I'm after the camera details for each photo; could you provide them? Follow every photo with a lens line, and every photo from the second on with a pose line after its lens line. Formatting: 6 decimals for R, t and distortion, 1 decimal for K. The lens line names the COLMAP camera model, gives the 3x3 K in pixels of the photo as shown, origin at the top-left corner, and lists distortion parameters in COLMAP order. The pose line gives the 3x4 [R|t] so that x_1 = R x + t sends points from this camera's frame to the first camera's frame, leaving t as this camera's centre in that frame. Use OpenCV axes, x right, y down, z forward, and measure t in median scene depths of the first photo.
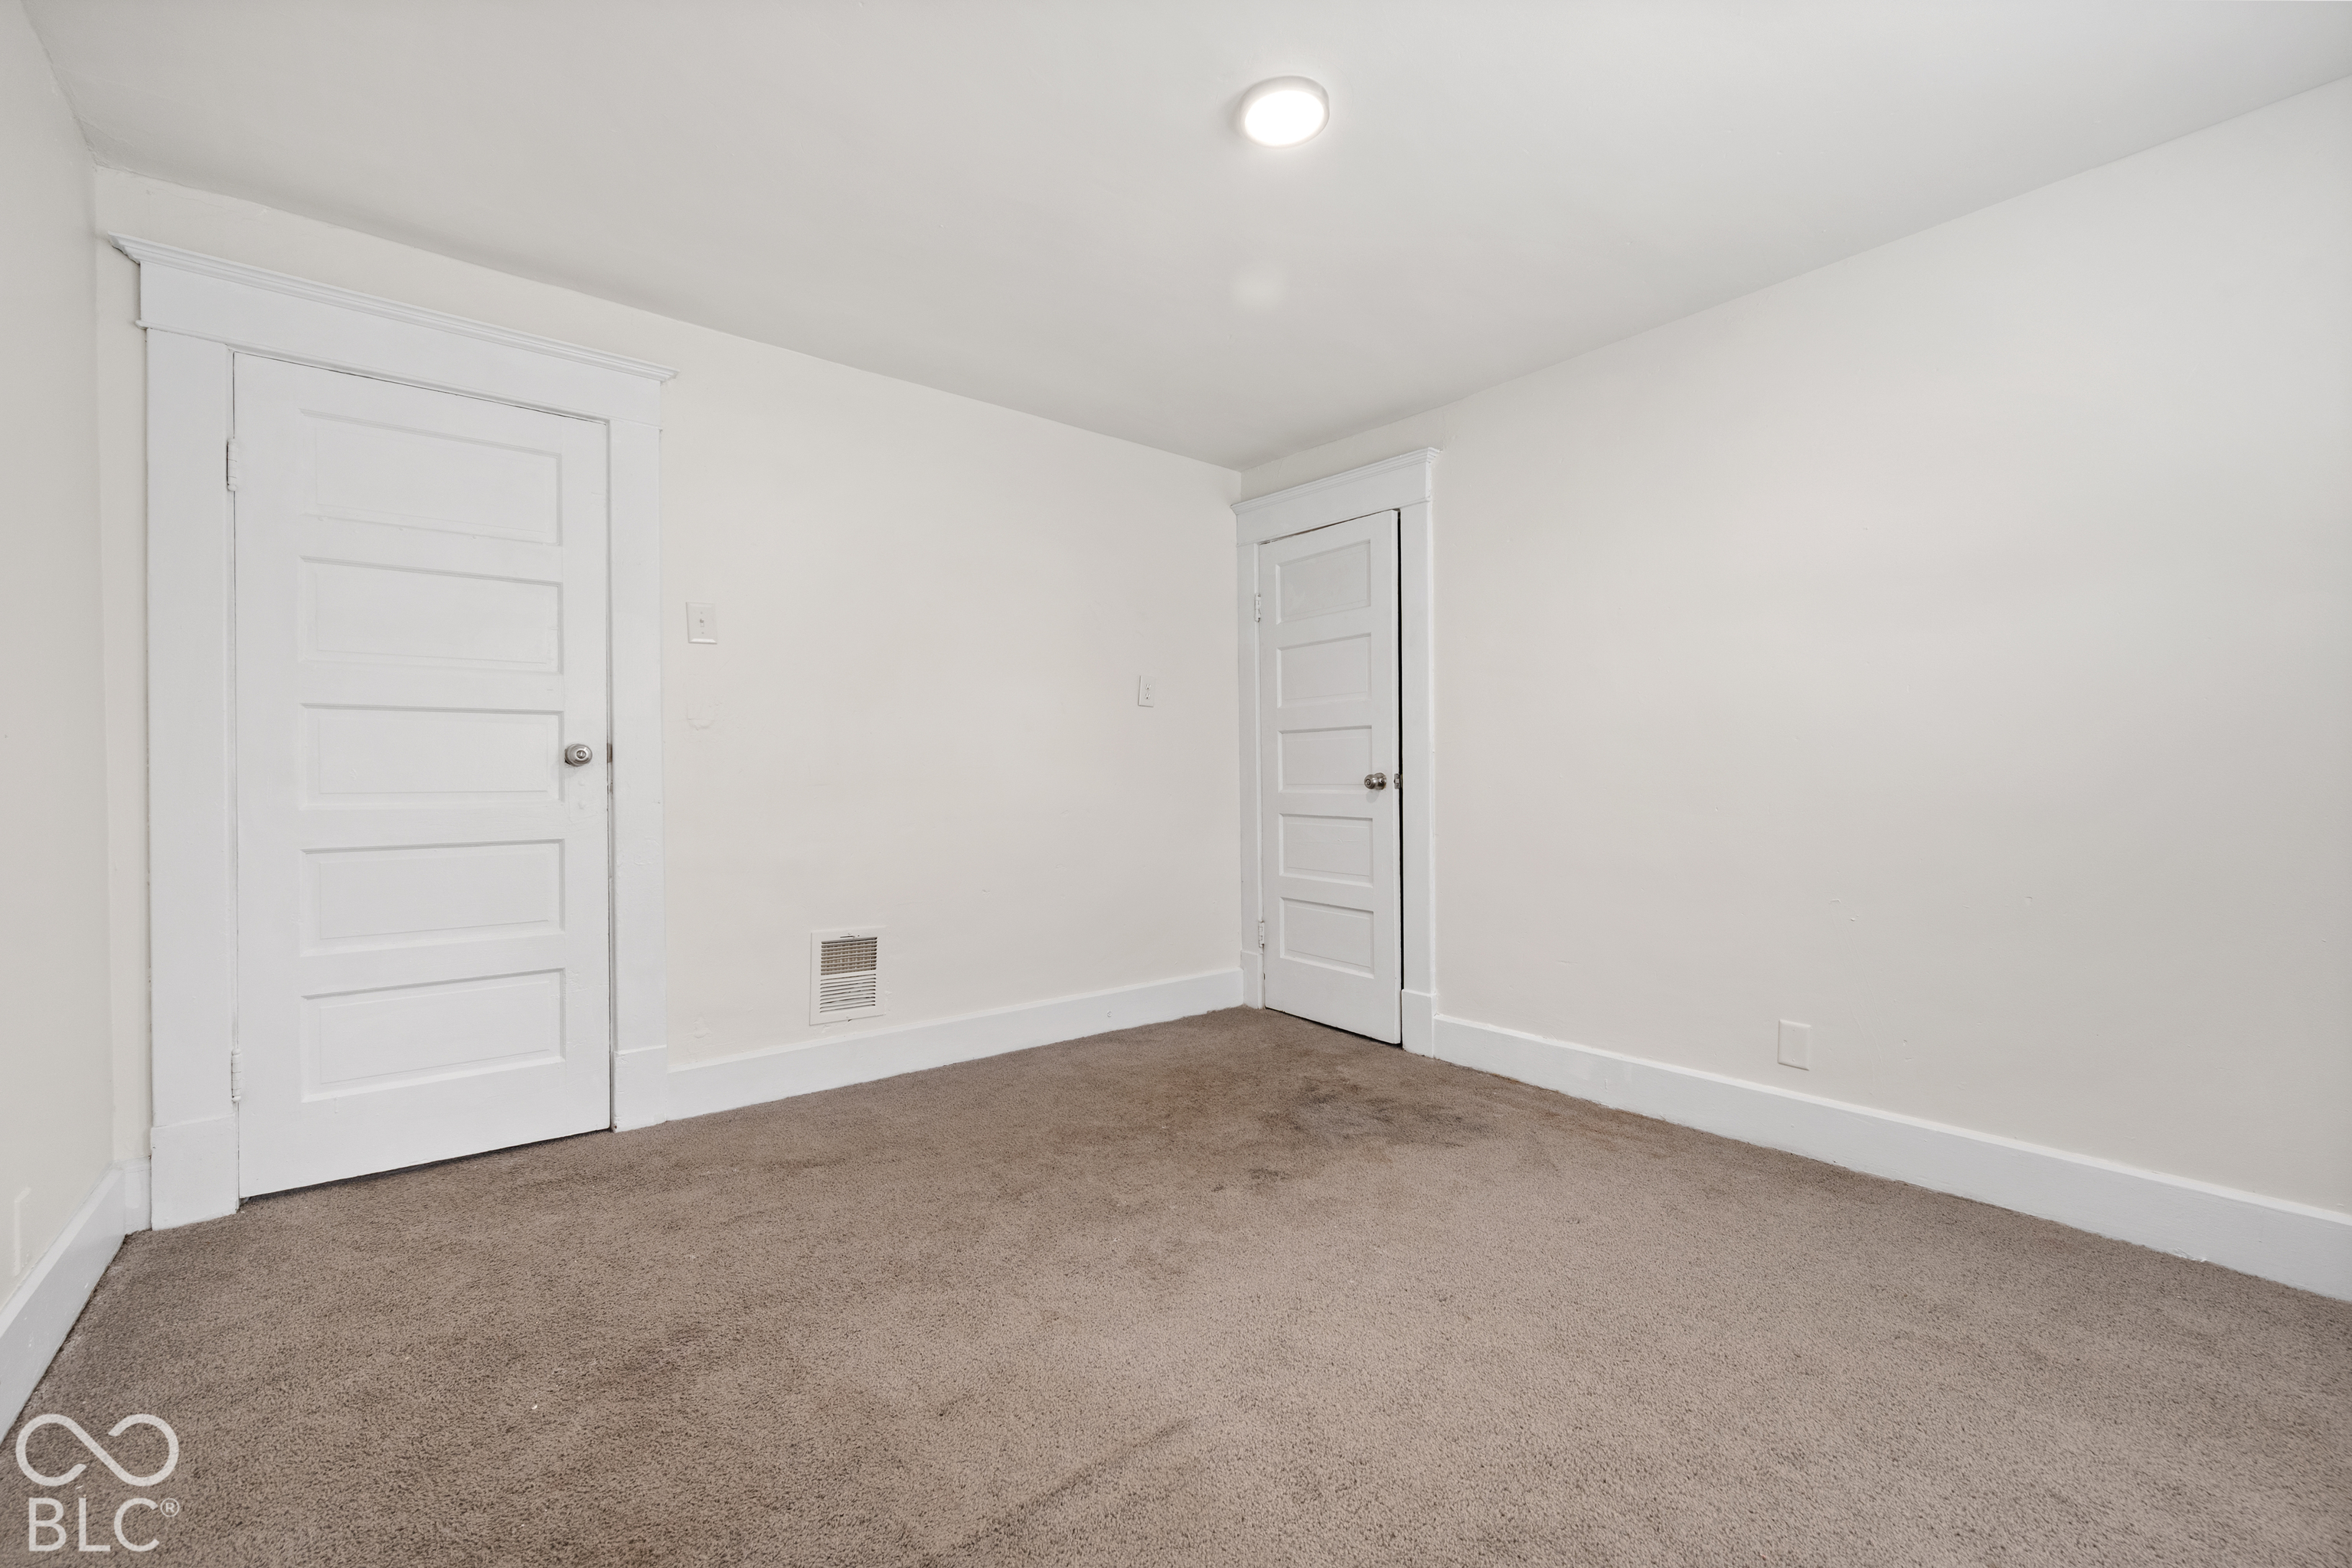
lens RADIAL K [[968.8, 0, 1186.1], [0, 968.8, 778.2], [0, 0, 1]] dist [-0.000562, -0.000174]
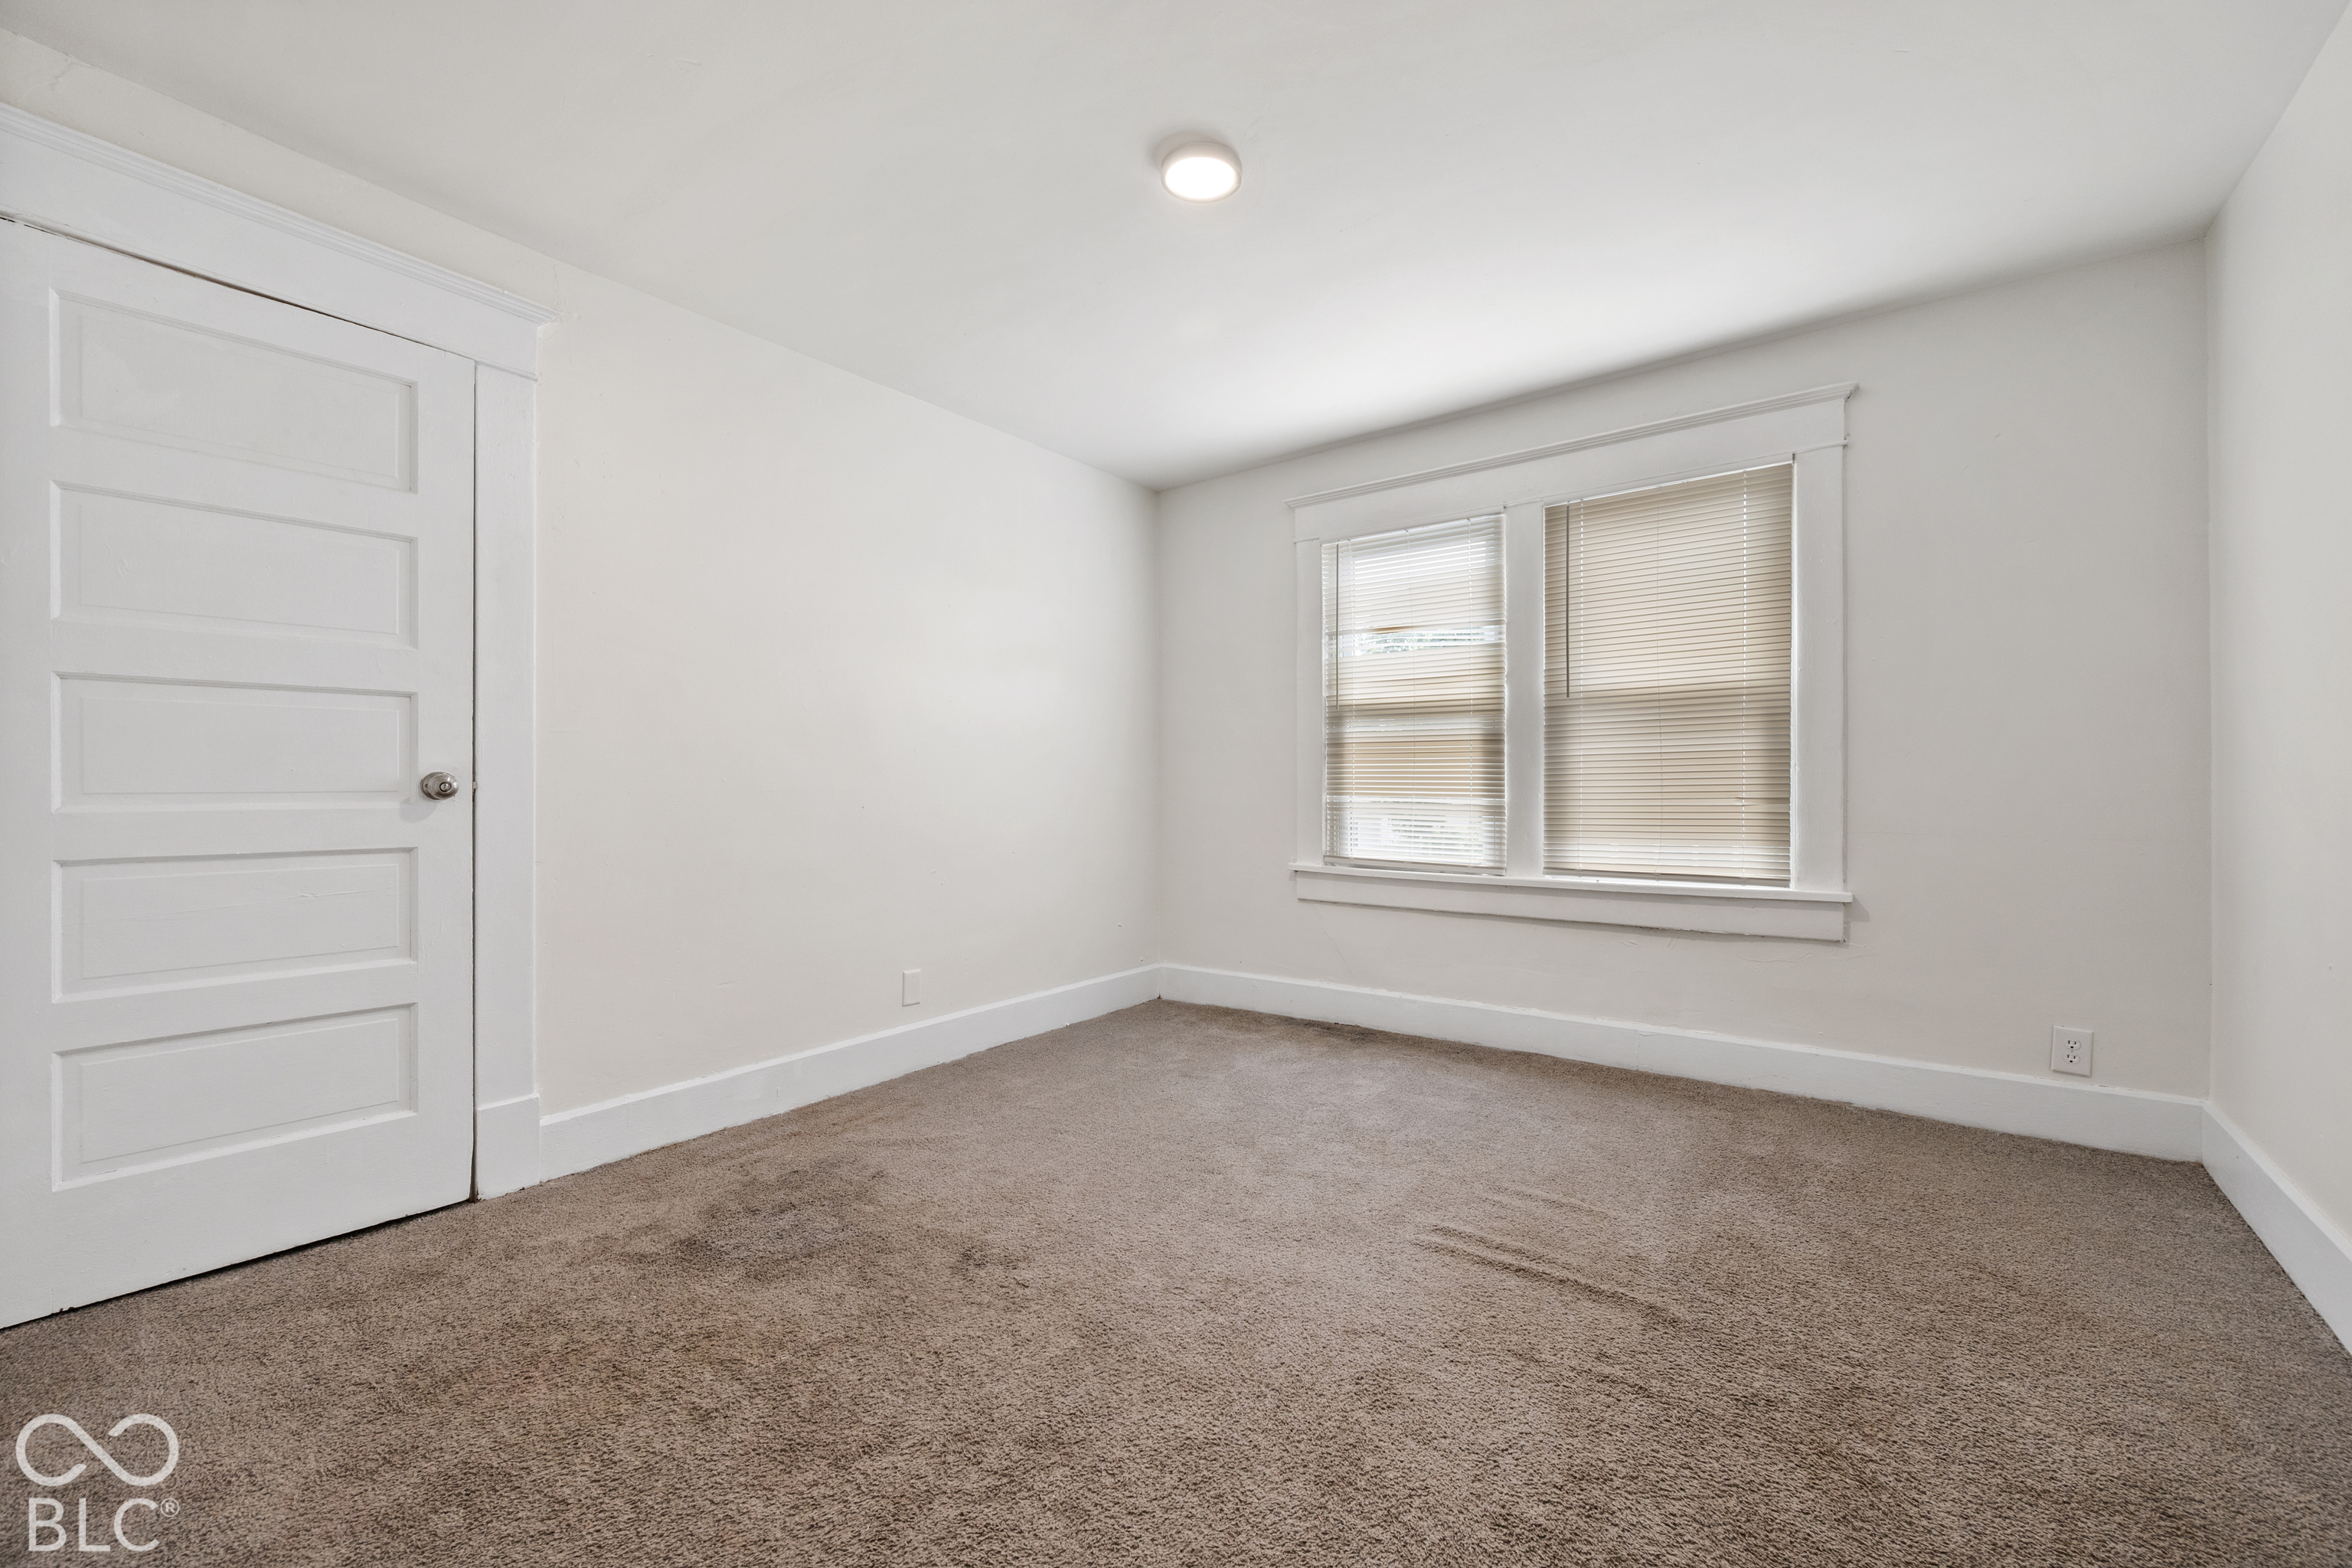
lens RADIAL K [[968.8, 0, 1186.1], [0, 968.8, 778.2], [0, 0, 1]] dist [-0.000562, -0.000174]
pose [[-0.262752, 0.007768, 0.964832, -0.631064], [-0.000495, 0.999966, -0.008185, 0.003605], [-0.964863, -0.002629, -0.262739, 0.858915]]
